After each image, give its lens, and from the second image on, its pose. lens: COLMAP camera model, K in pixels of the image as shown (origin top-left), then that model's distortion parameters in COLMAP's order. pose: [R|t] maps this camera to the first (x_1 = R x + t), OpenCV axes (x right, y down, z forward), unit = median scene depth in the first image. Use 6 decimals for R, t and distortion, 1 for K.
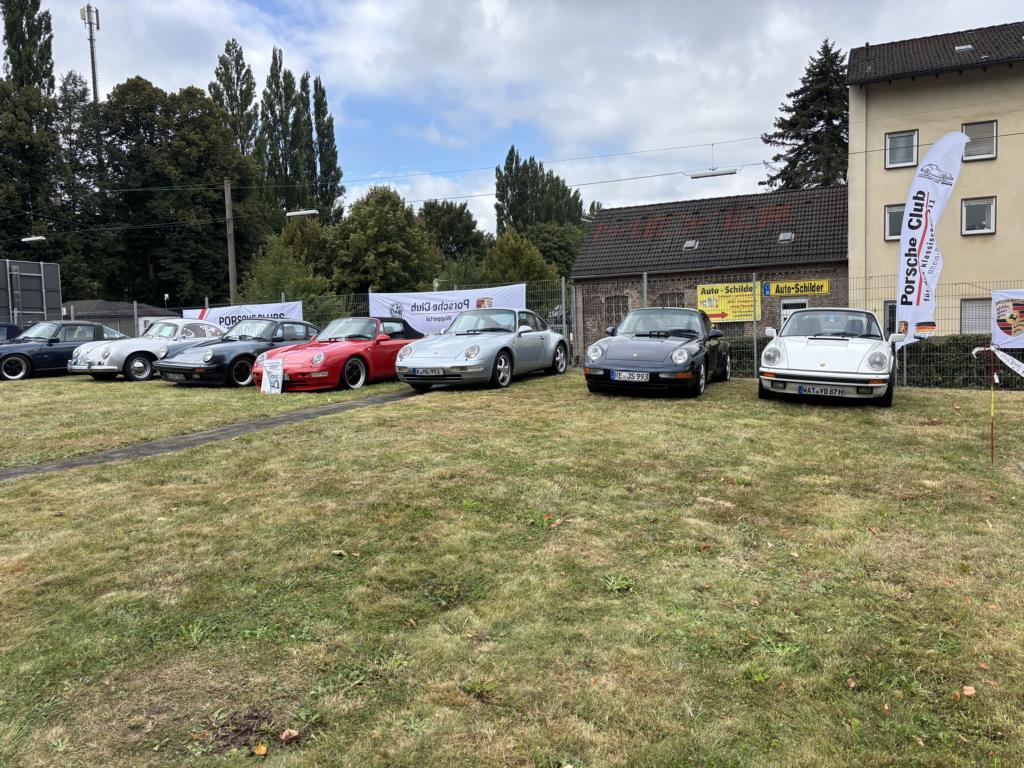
lens RADIAL K [[767.7, 0, 520.0], [0, 767.7, 391.1], [0, 0, 1]] dist [0.066609, -0.072758]
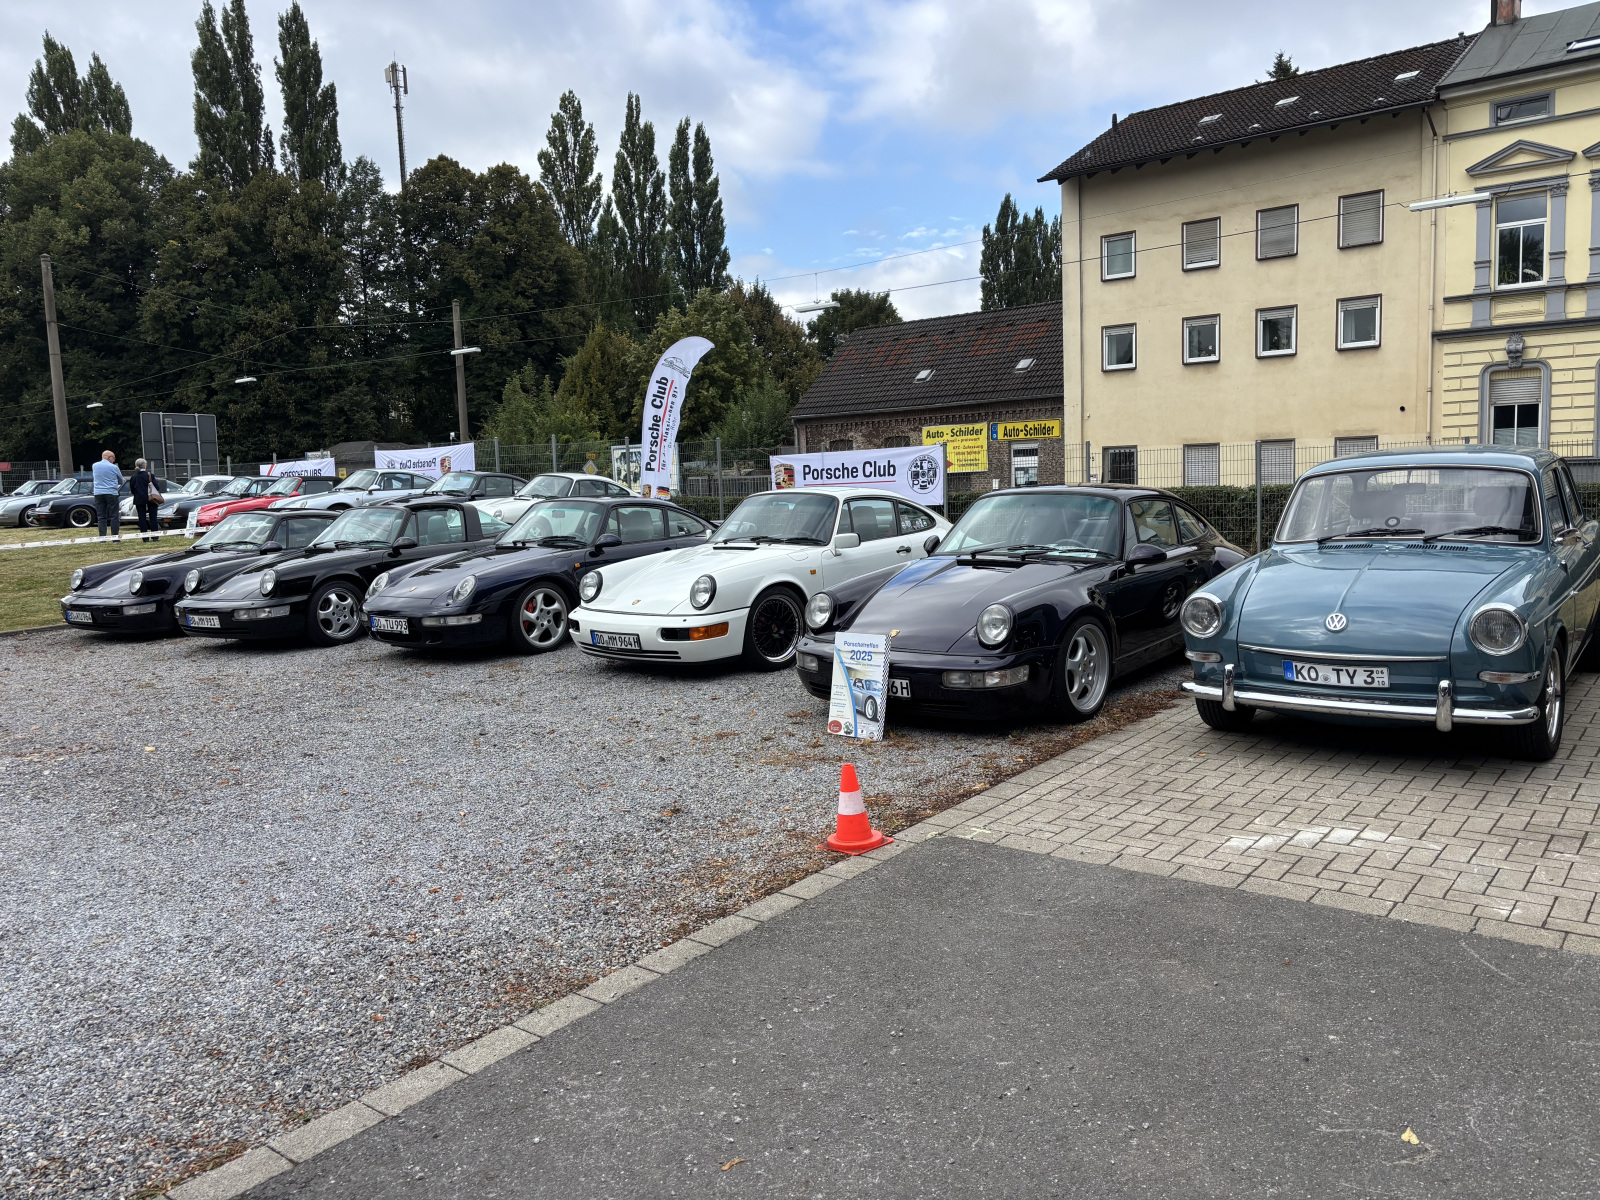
lens RADIAL K [[1199.5, 0, 797.2], [0, 1199.5, 594.8], [0, 0, 1]] dist [0.066609, -0.072758]
pose [[0.966582, 0.025367, -0.255100, 0.194127], [-0.019651, 0.999496, 0.024930, 0.003928], [0.255604, -0.019084, 0.966593, -0.110630]]
